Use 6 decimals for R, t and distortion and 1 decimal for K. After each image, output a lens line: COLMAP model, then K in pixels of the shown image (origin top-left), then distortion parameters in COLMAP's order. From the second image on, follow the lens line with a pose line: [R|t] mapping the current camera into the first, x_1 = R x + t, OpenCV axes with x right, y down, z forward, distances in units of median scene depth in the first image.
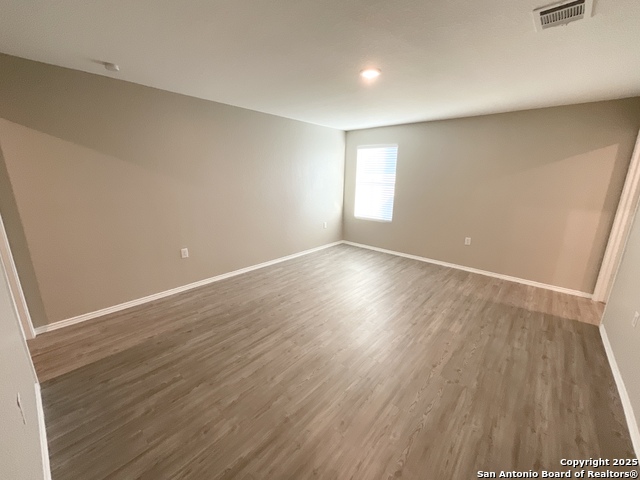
lens RADIAL K [[259.6, 0, 319.6], [0, 259.6, 238.8], [0, 0, 1]] dist [-0.000949, 0.000454]
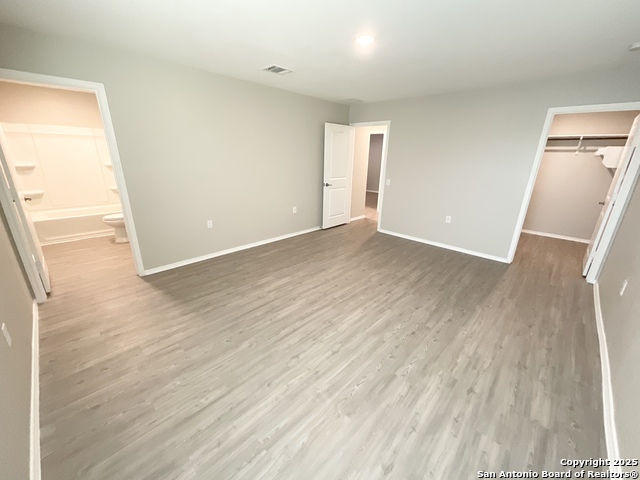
lens RADIAL K [[259.6, 0, 319.6], [0, 259.6, 238.8], [0, 0, 1]] dist [-0.000949, 0.000454]
pose [[-0.998339, -0.050131, 0.028393, 0.257157], [-0.027780, 0.850607, 0.525067, -0.443599], [-0.050474, 0.523406, -0.850587, 1.887994]]
